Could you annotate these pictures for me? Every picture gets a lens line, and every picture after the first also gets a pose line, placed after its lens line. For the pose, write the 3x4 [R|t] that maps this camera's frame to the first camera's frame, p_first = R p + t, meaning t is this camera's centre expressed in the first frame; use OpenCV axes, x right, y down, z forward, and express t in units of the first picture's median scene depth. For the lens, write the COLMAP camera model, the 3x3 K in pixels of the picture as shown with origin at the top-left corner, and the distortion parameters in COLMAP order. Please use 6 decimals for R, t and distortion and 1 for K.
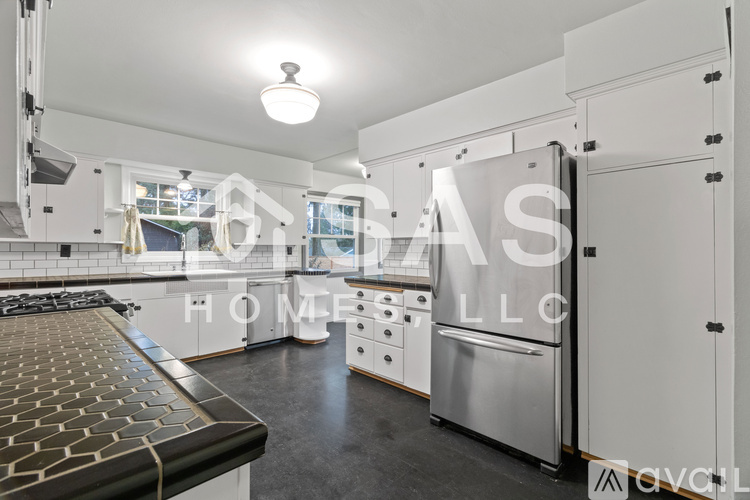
lens RADIAL K [[350.3, 0, 375.0], [0, 350.3, 250.0], [0, 0, 1]] dist [0.001203, 0.000432]
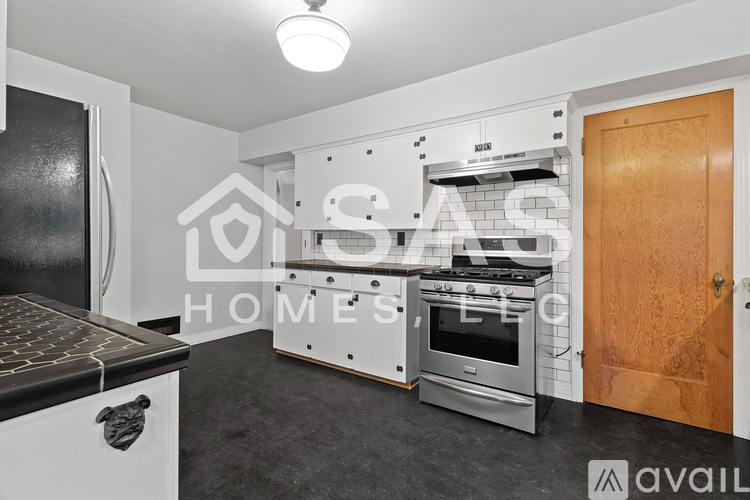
lens RADIAL K [[336.7, 0, 376.4], [0, 336.7, 234.9], [0, 0, 1]] dist [0.001046, 0.000105]
pose [[0.983654, 0.001332, 0.180064, -0.124498], [-0.001270, 0.999999, -0.000456, -0.001152], [-0.180065, 0.000220, 0.983655, 0.131810]]
